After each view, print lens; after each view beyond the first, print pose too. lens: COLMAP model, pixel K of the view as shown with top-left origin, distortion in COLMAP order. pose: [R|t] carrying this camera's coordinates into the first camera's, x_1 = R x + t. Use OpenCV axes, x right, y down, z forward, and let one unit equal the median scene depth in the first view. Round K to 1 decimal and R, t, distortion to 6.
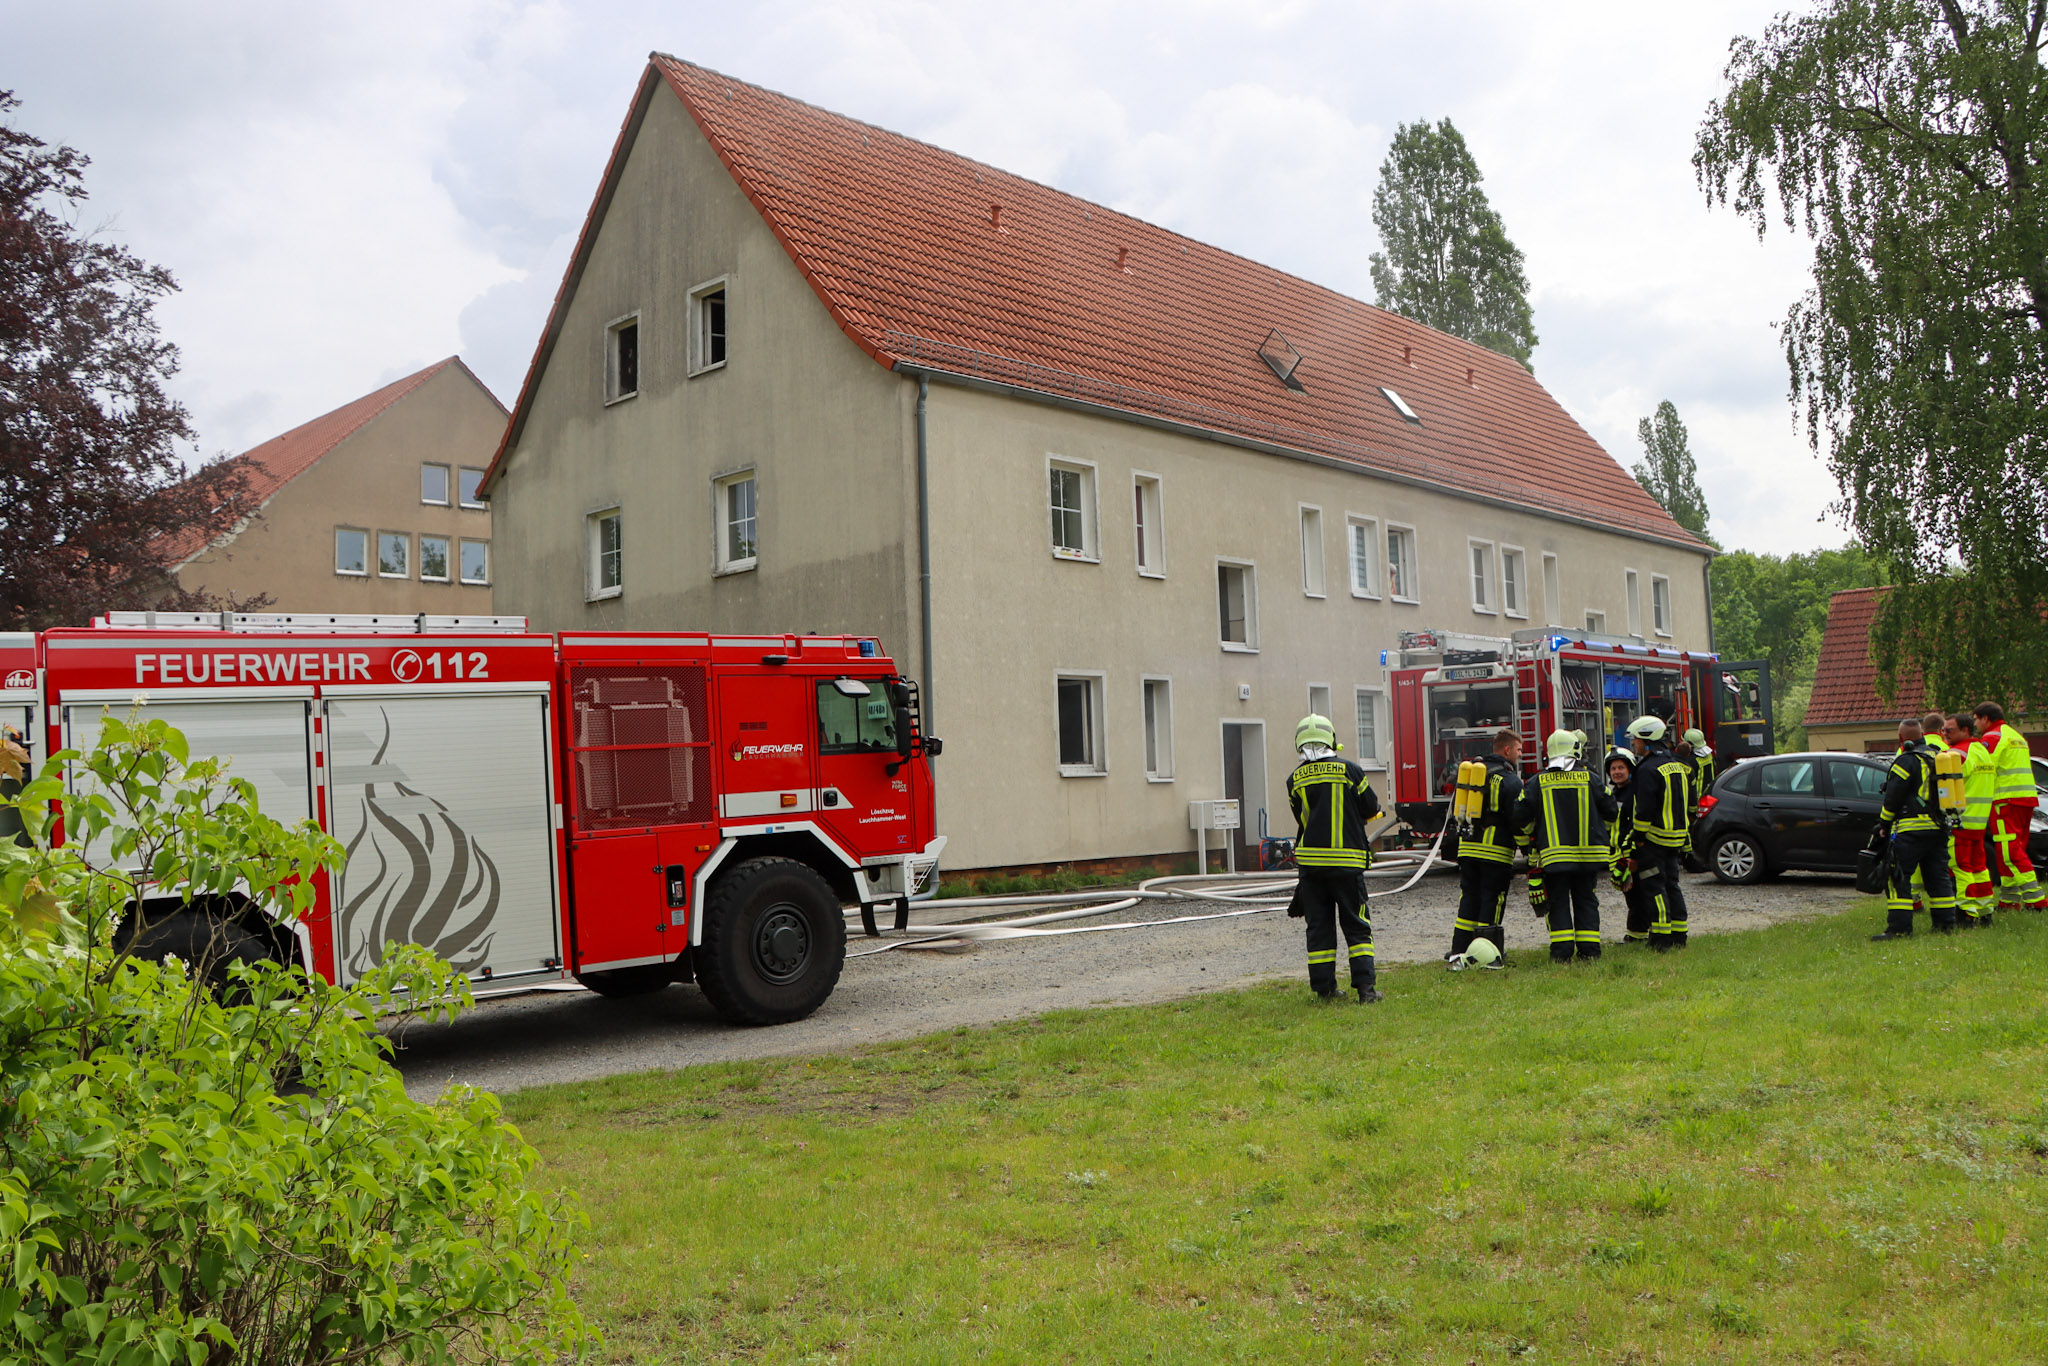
lens RADIAL K [[1703.6, 0, 1025.3], [0, 1703.6, 723.0], [0, 0, 1]] dist [-0.159489, 0.087215]
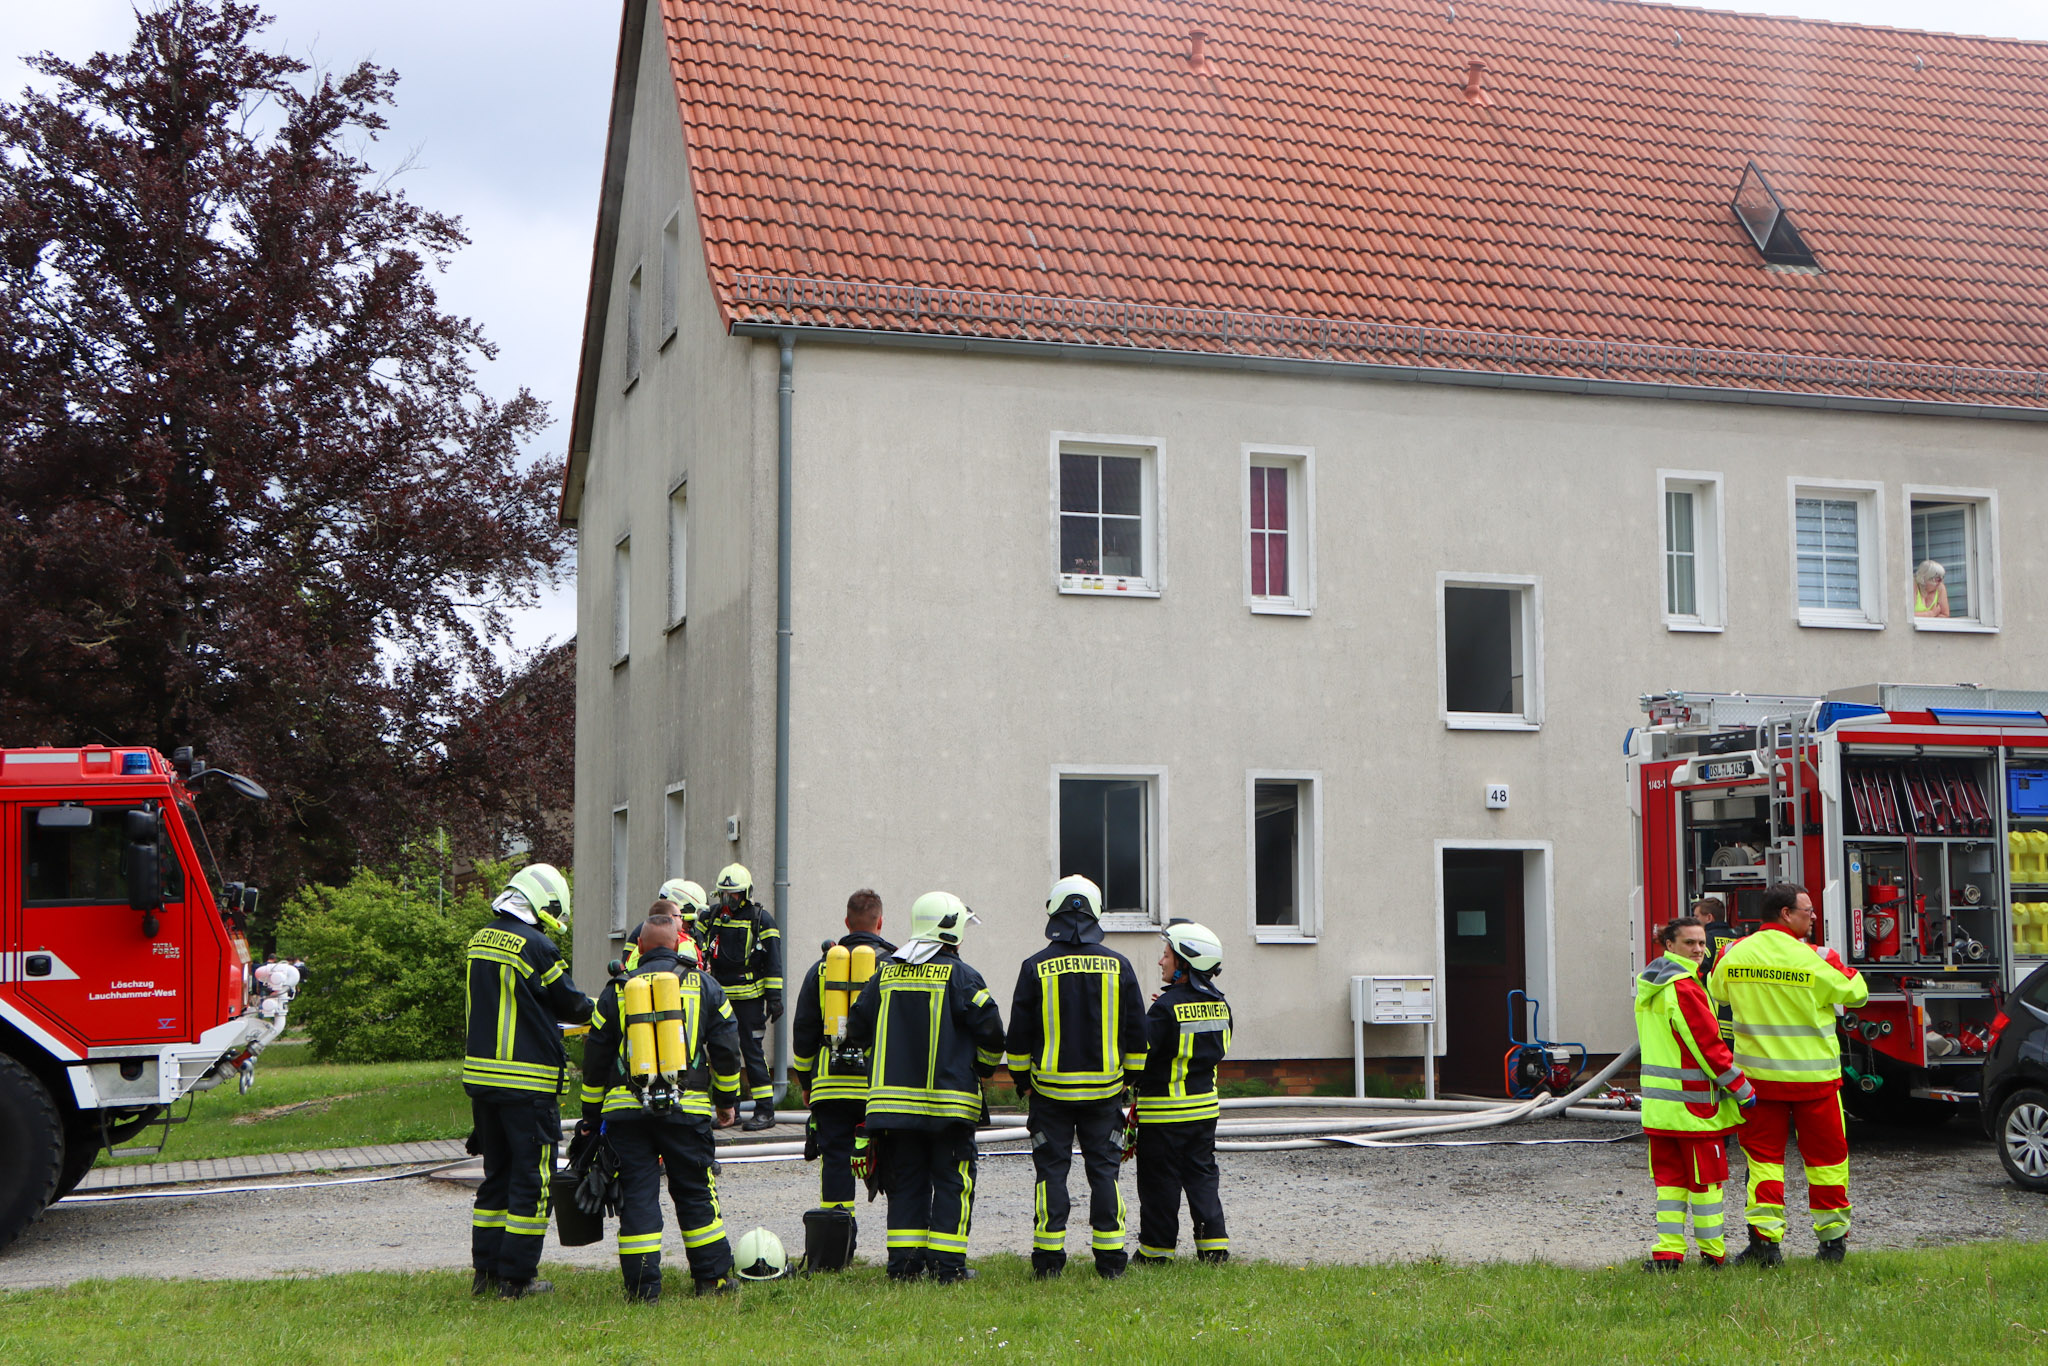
lens RADIAL K [[2667.6, 0, 1029.1], [0, 2667.6, 715.1], [0, 0, 1]] dist [0.007212, 0.042388]
pose [[0.865941, -0.011362, -0.500017, 0.507823], [-0.004847, 0.999504, -0.031106, -0.018717], [0.500122, 0.029360, 0.865457, 0.113725]]
